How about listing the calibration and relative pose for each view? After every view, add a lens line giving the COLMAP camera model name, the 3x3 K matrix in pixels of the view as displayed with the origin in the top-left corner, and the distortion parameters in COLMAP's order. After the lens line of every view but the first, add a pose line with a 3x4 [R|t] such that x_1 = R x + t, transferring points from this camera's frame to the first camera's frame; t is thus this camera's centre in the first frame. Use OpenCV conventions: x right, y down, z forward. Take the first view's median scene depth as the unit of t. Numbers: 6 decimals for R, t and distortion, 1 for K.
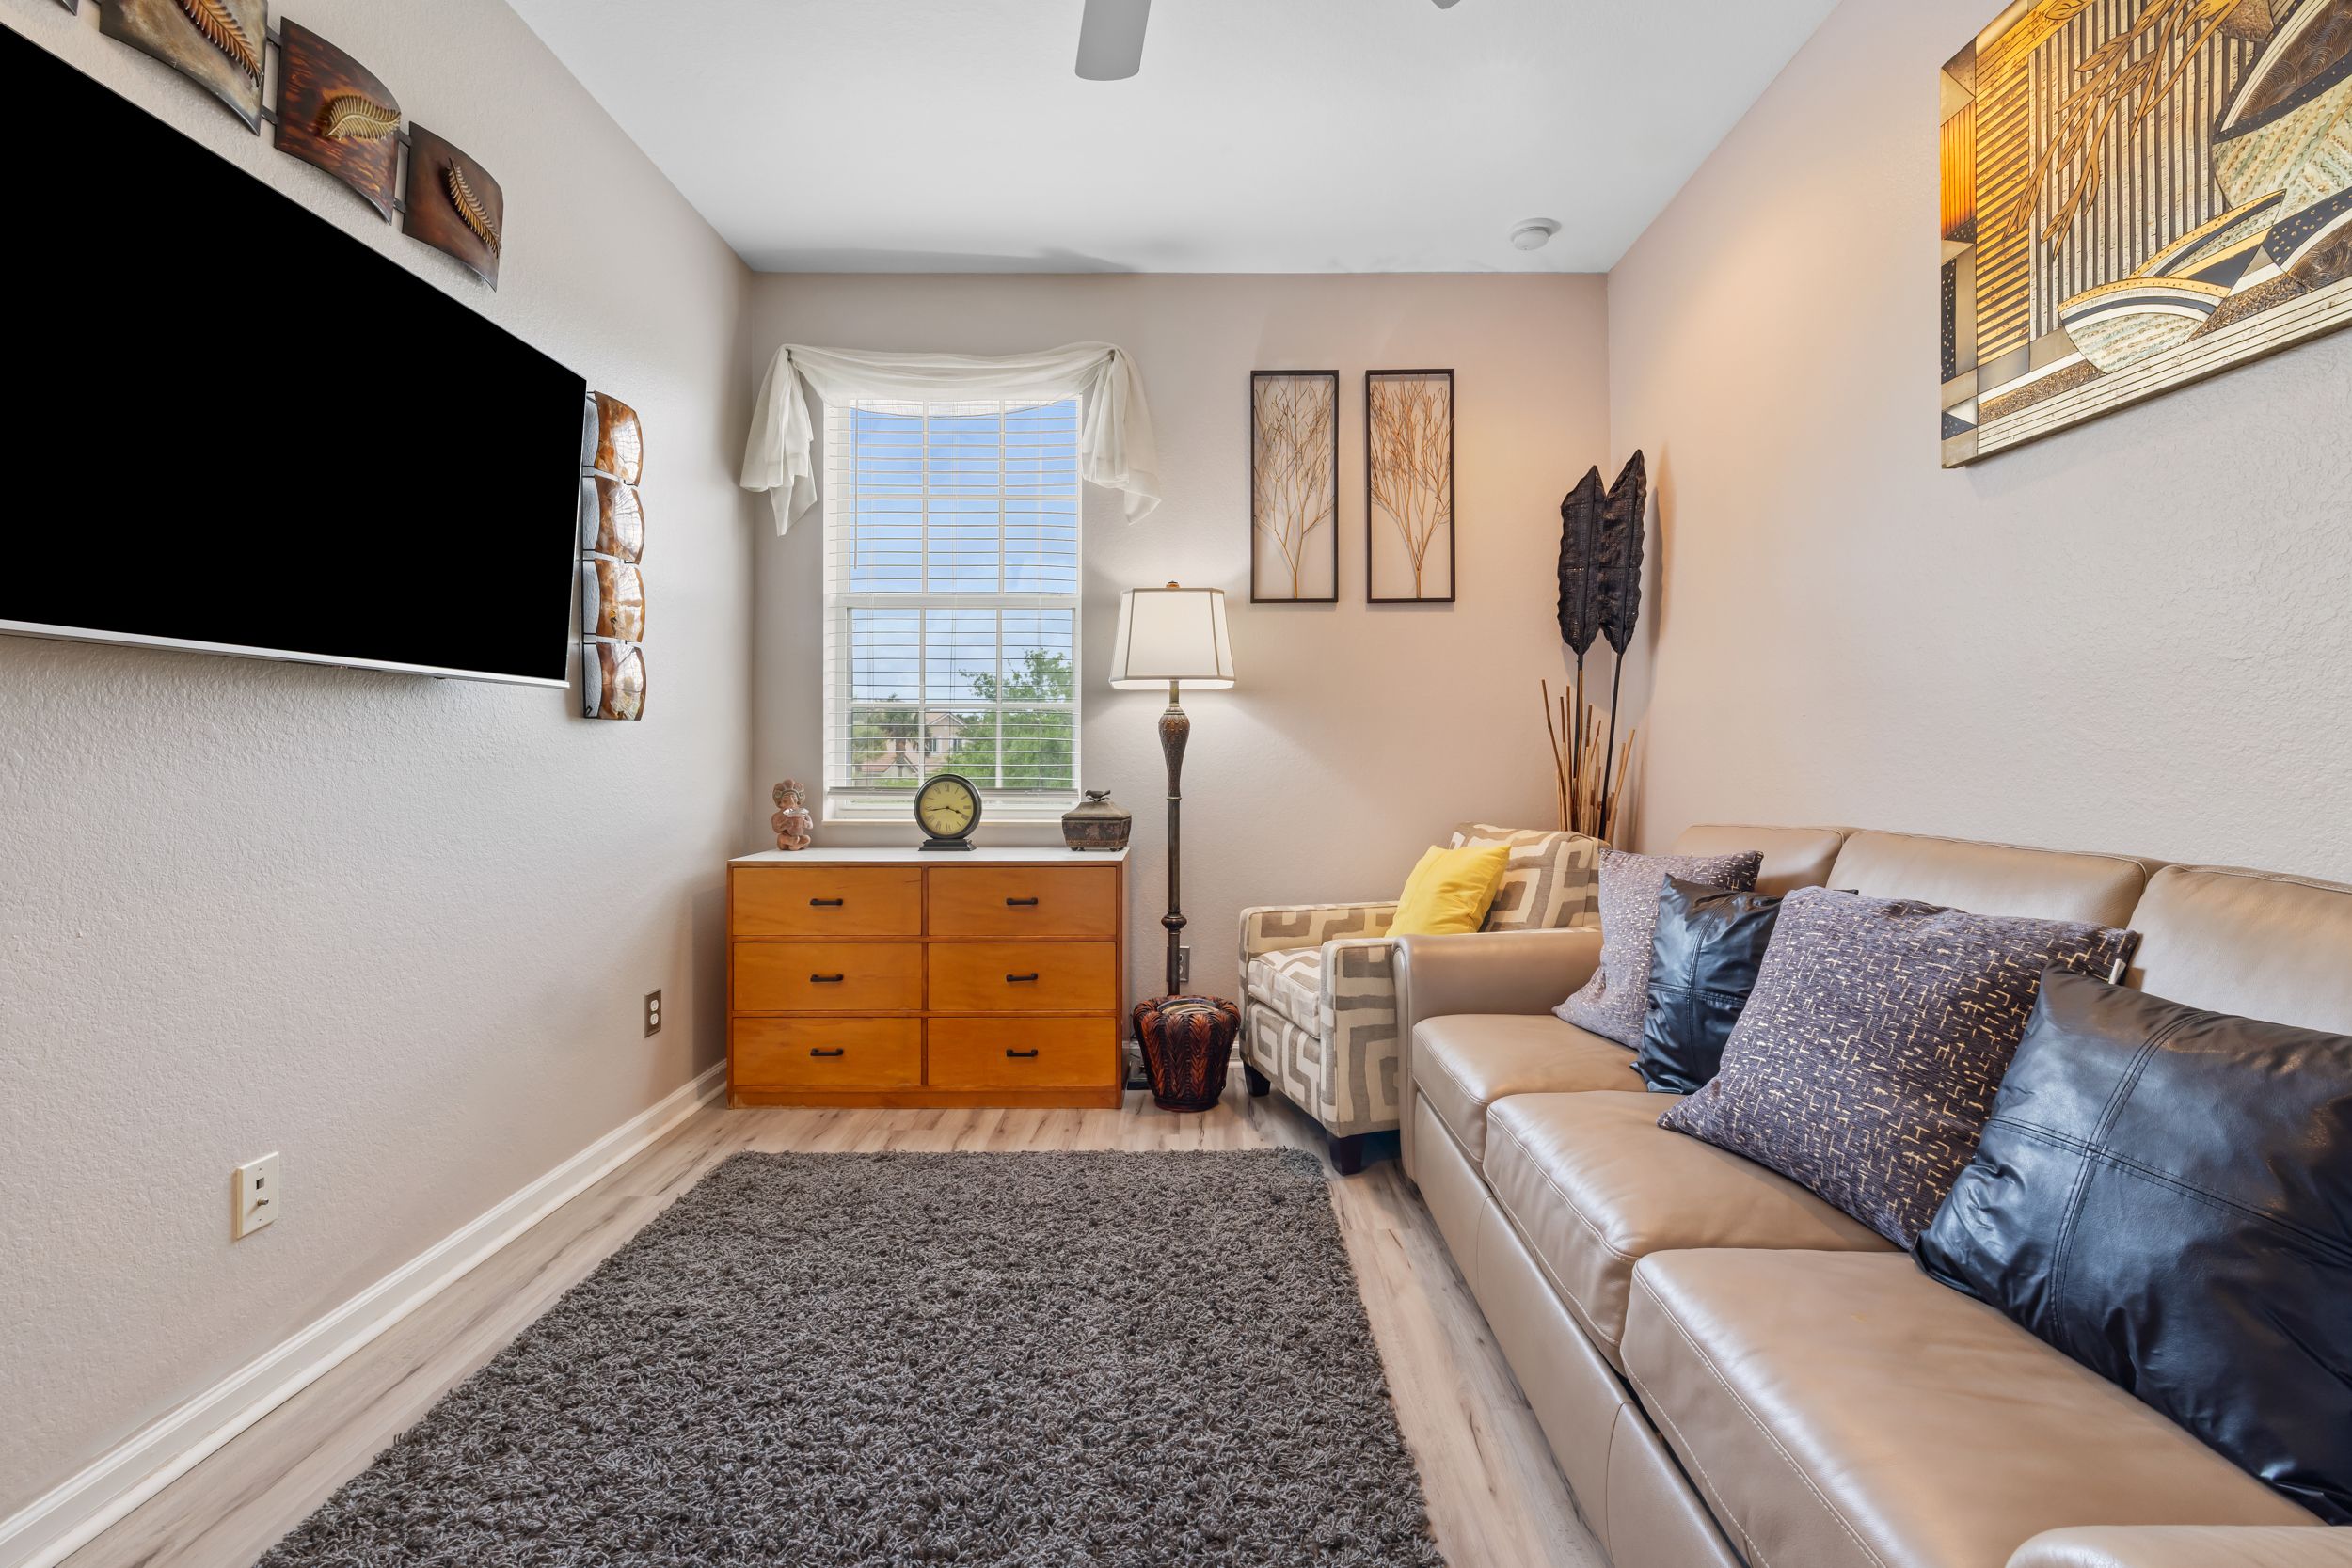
lens RADIAL K [[1010.4, 0, 1182.7], [0, 1010.4, 747.4], [0, 0, 1]] dist [0.000441, -0.000082]
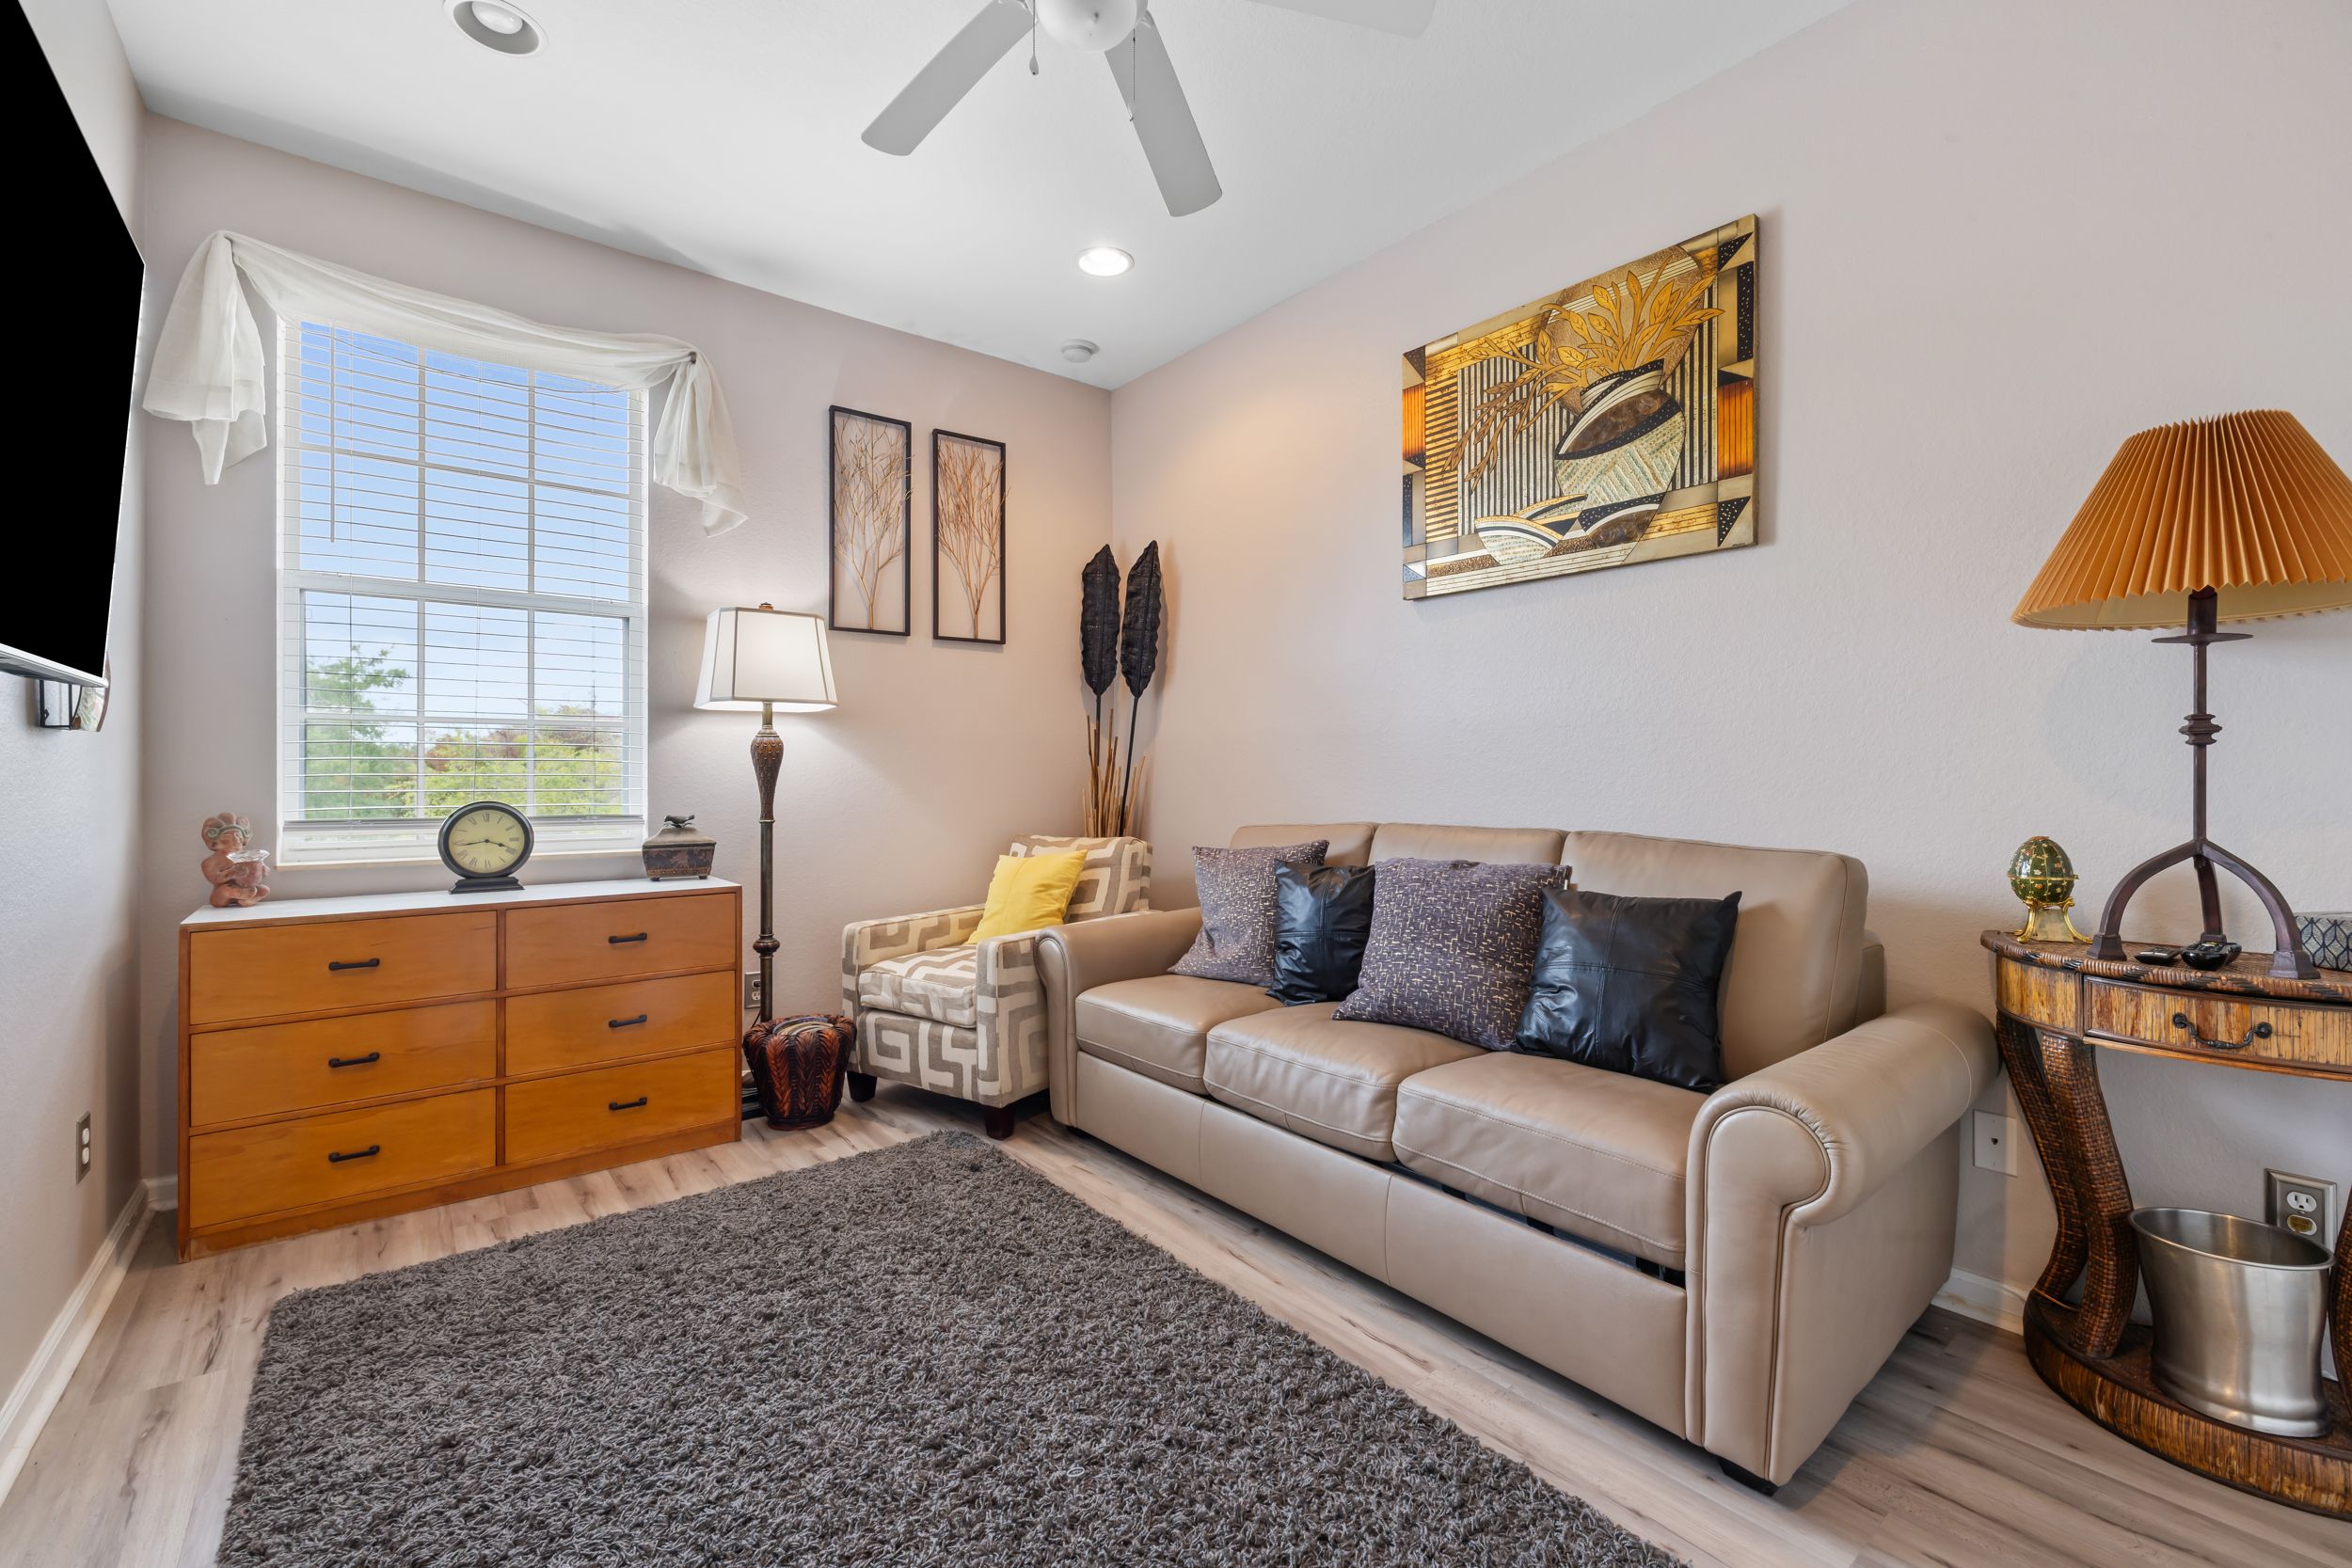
lens RADIAL K [[998.4, 0, 1172.1], [0, 998.4, 762.7], [0, 0, 1]] dist [-0.000228, 0.000606]
pose [[0.782692, 0.005513, 0.622385, -0.344863], [-0.001775, 0.999976, -0.006625, -0.001551], [-0.622407, 0.004081, 0.782683, -0.016213]]
